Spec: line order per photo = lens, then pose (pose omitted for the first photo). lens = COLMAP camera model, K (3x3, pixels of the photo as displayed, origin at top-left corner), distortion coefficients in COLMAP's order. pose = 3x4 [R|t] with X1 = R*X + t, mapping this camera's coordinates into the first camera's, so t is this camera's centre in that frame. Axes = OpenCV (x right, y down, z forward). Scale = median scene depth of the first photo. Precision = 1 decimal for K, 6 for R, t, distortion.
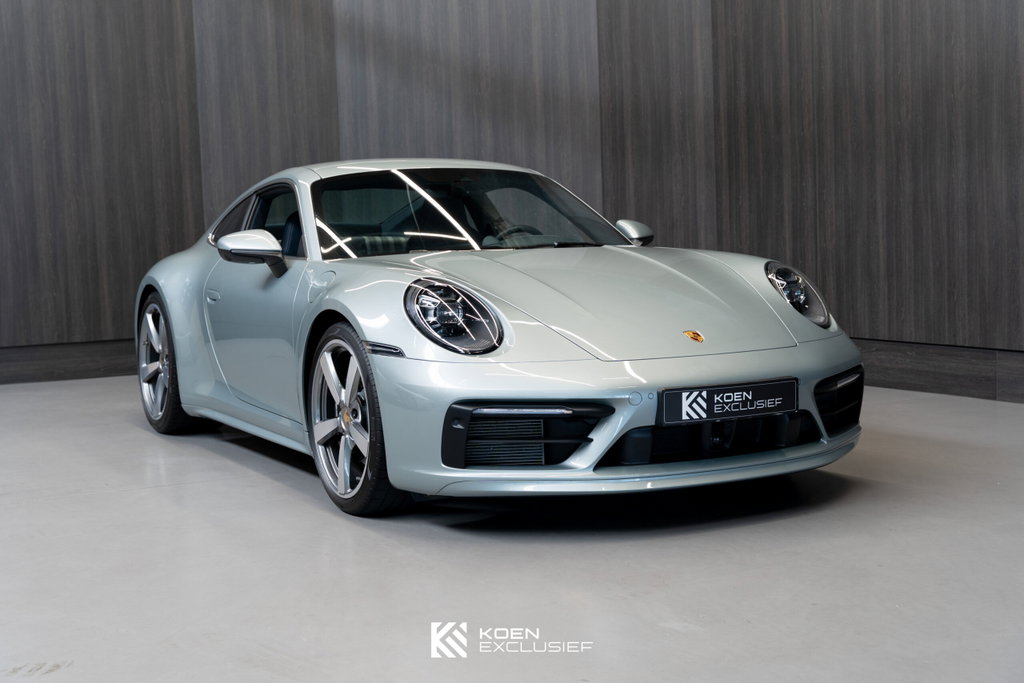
lens RADIAL K [[1458.8, 0, 512.1], [0, 1458.8, 331.3], [0, 0, 1]] dist [0.017467, 0.000000]
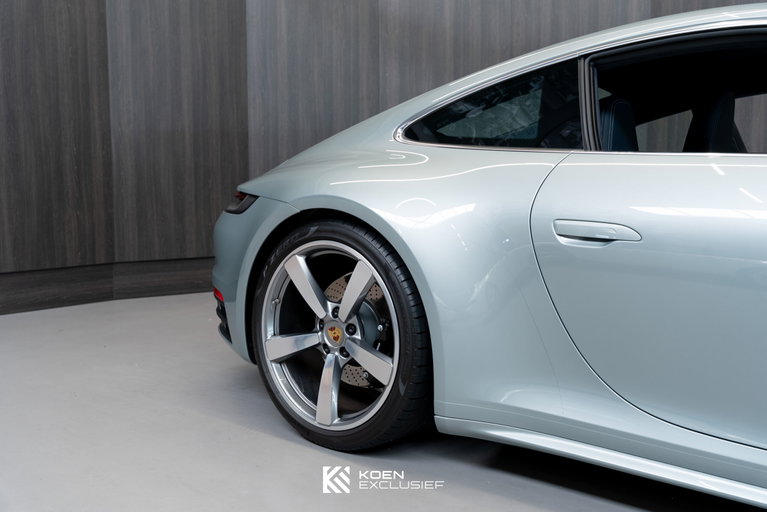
lens RADIAL K [[776.0, 0, 387.2], [0, 776.0, 256.9], [0, 0, 1]] dist [0.000769, 0.000000]
pose [[0.926592, -0.003616, 0.376051, -0.262132], [-0.003842, 0.999811, 0.019079, -0.013905], [-0.376048, -0.019123, 0.926403, 0.529252]]
